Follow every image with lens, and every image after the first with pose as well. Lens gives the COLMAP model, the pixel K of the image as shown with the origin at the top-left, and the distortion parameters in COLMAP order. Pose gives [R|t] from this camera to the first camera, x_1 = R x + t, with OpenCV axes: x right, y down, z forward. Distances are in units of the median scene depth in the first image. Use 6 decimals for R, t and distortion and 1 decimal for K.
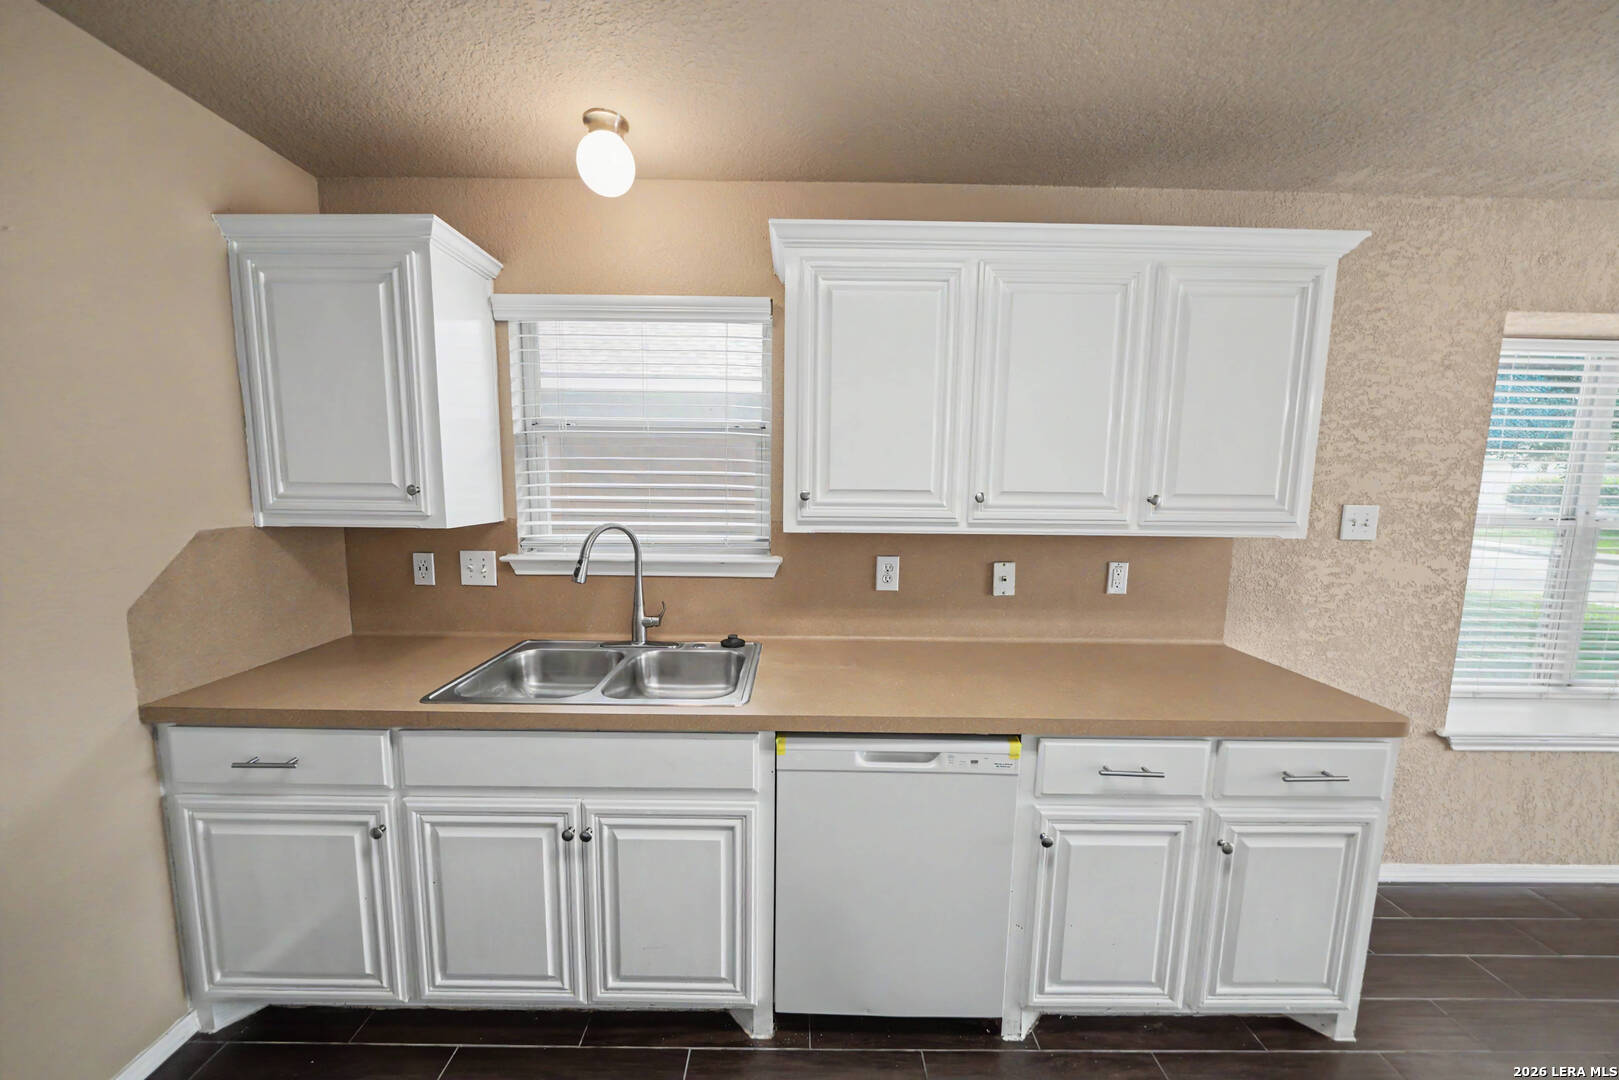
lens RADIAL K [[547.7, 0, 796.6], [0, 547.7, 543.0], [0, 0, 1]] dist [-0.000533, -0.002710]
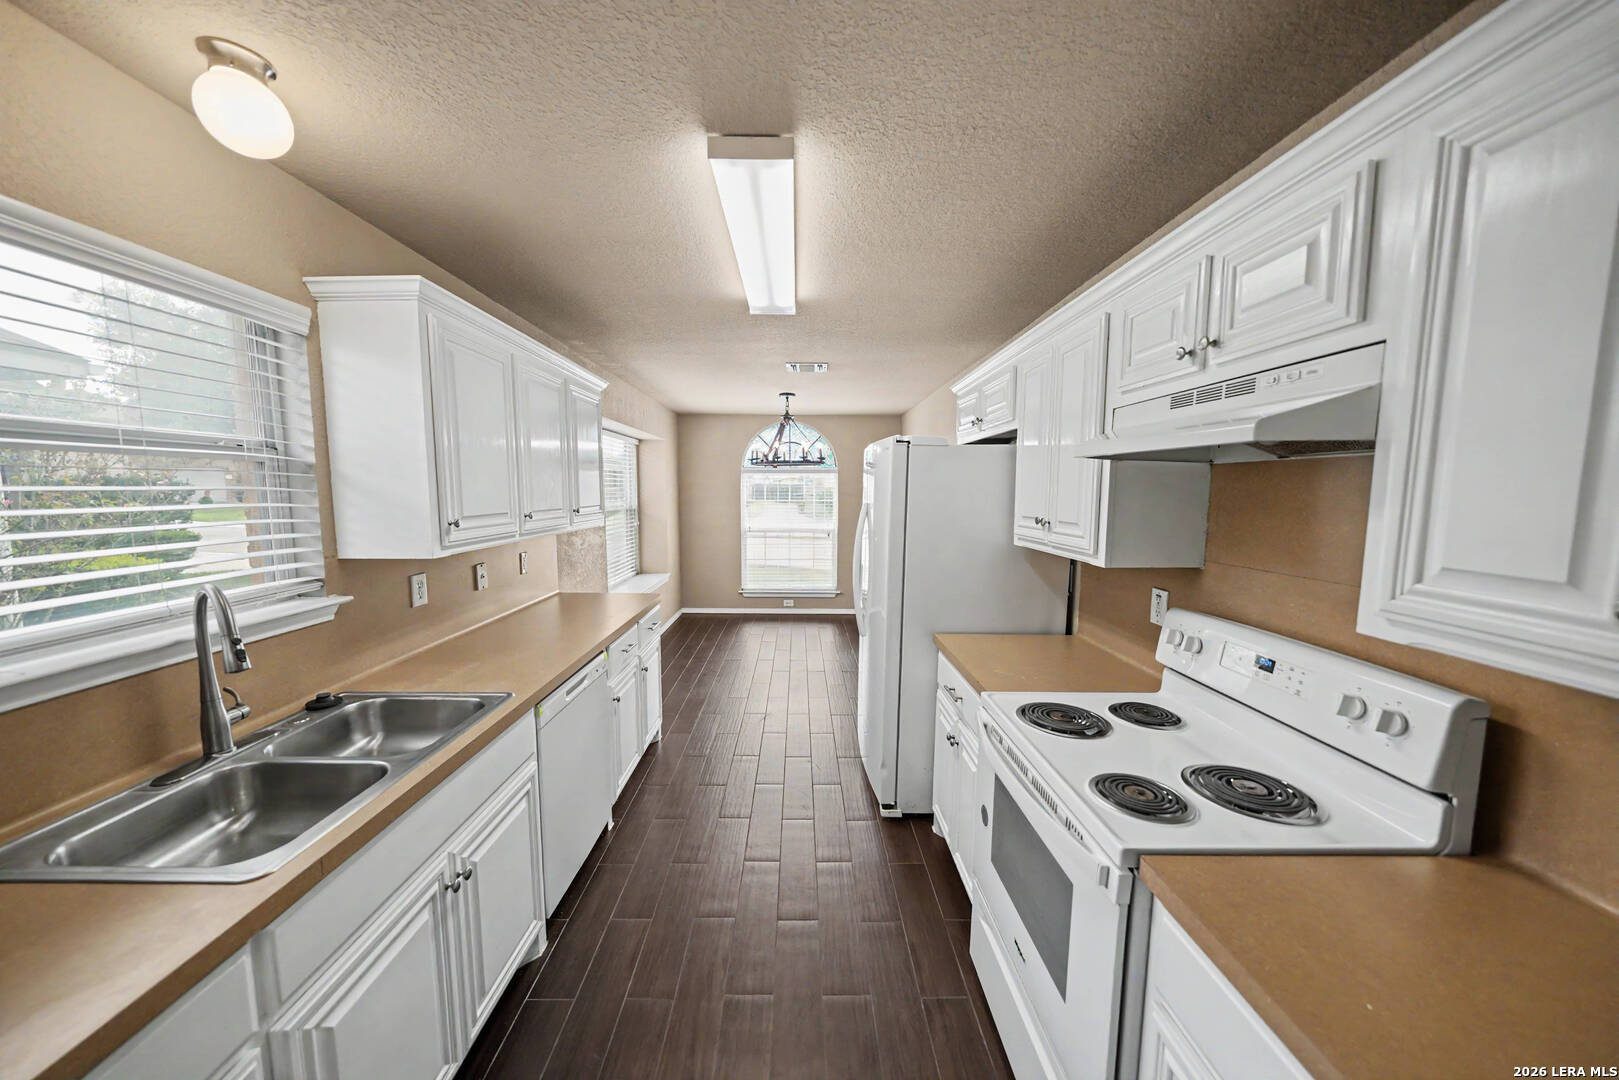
lens RADIAL K [[547.7, 0, 796.6], [0, 547.7, 543.0], [0, 0, 1]] dist [-0.000533, -0.002710]
pose [[0.001645, -0.104514, 0.994522, -0.960711], [0.113972, 0.988063, 0.103647, -0.068338], [-0.993483, 0.113177, 0.013537, 0.236952]]
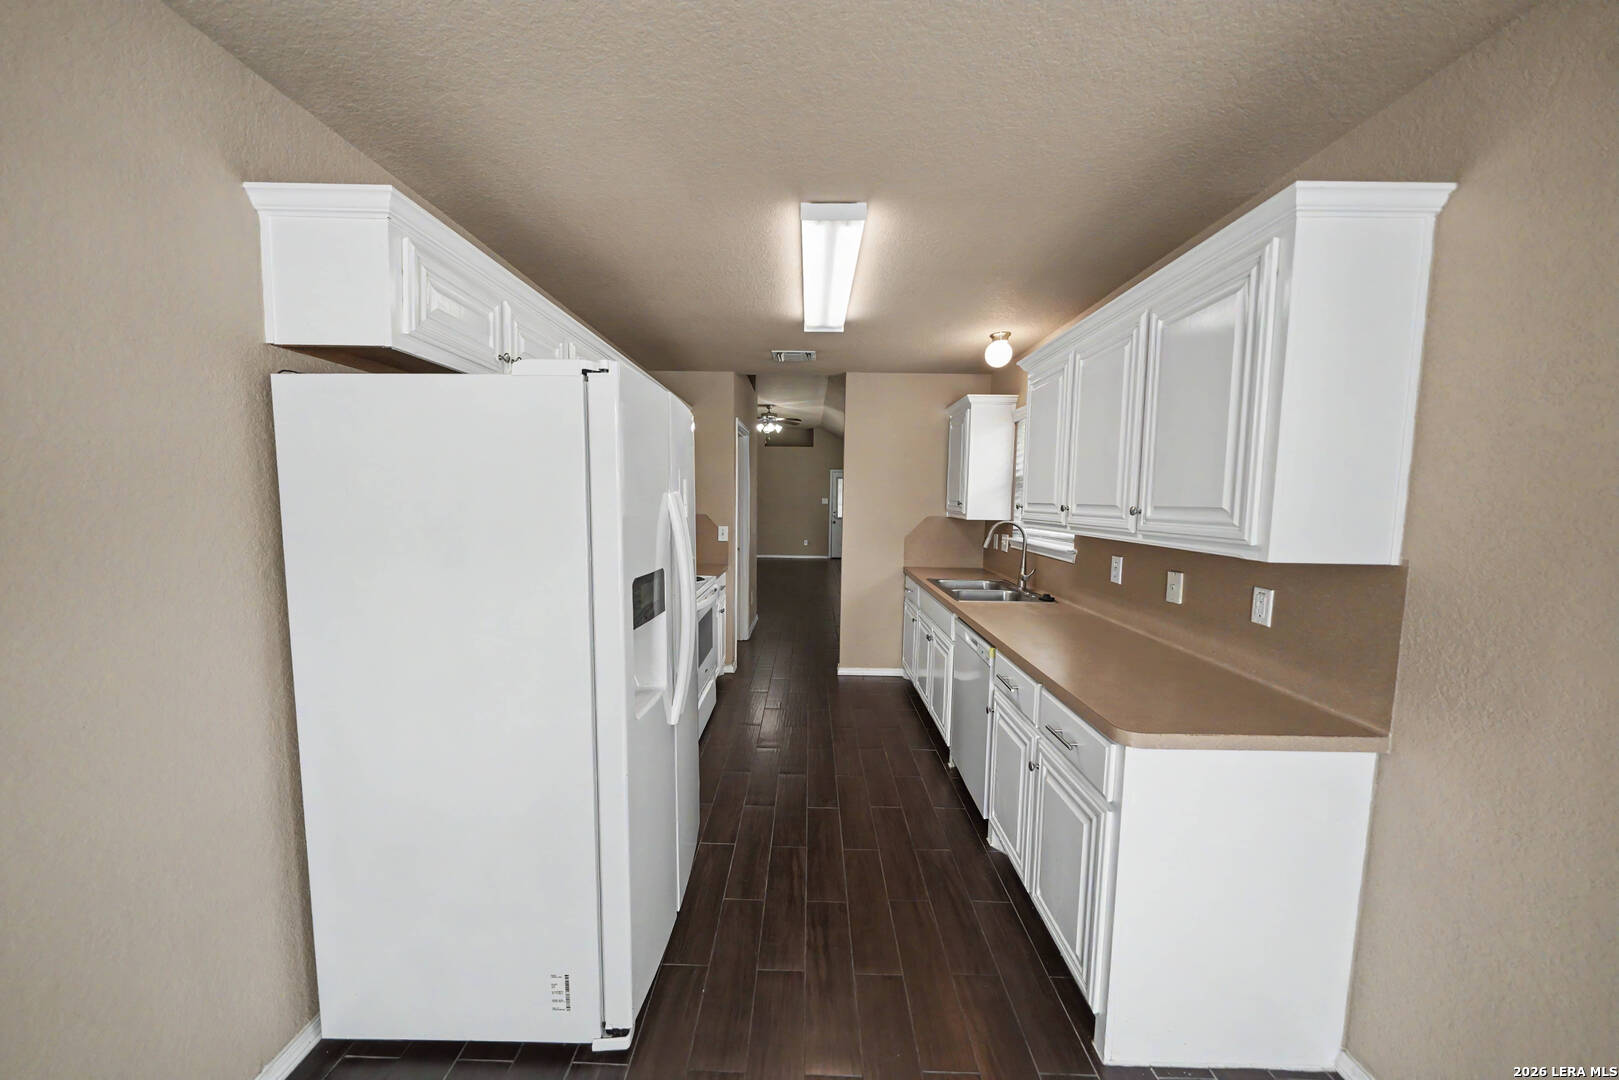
lens RADIAL K [[547.7, 0, 796.6], [0, 547.7, 543.0], [0, 0, 1]] dist [-0.000533, -0.002710]
pose [[-0.026604, 0.070586, -0.997151, 1.544995], [-0.126603, 0.989234, 0.073403, -0.006202], [0.991597, 0.128195, -0.017382, 0.280932]]
